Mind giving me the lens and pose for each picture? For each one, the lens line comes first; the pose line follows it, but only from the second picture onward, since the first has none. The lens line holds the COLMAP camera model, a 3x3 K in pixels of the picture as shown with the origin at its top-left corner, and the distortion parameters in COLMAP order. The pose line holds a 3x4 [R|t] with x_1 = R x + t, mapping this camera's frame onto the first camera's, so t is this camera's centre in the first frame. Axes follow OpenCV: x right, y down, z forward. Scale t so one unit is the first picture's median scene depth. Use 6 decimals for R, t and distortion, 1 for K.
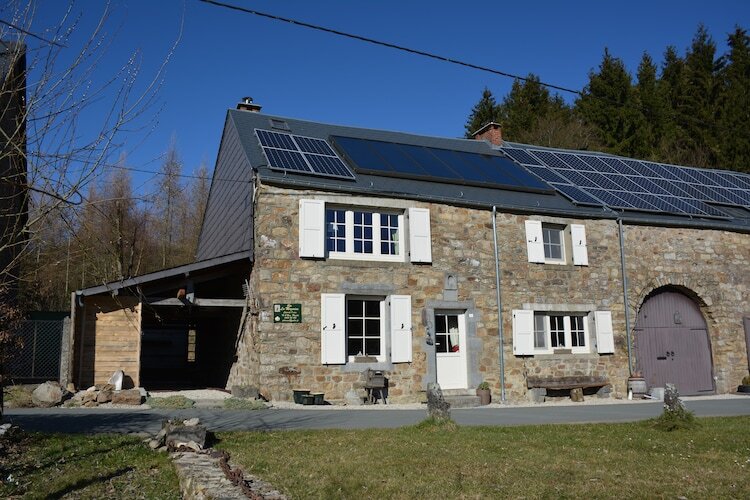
lens RADIAL K [[601.0, 0, 375.0], [0, 601.0, 250.0], [0, 0, 1]] dist [-0.157444, 0.117243]
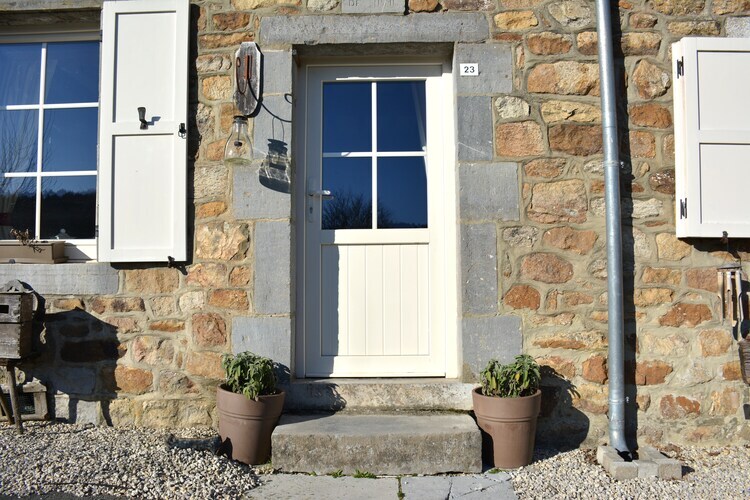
lens RADIAL K [[601.0, 0, 375.0], [0, 601.0, 250.0], [0, 0, 1]] dist [-0.157444, 0.117243]
pose [[0.923446, -0.013760, -0.383483, 0.214491], [0.061735, 0.991666, 0.113079, 0.150980], [0.378731, -0.128096, 0.916599, 0.762815]]
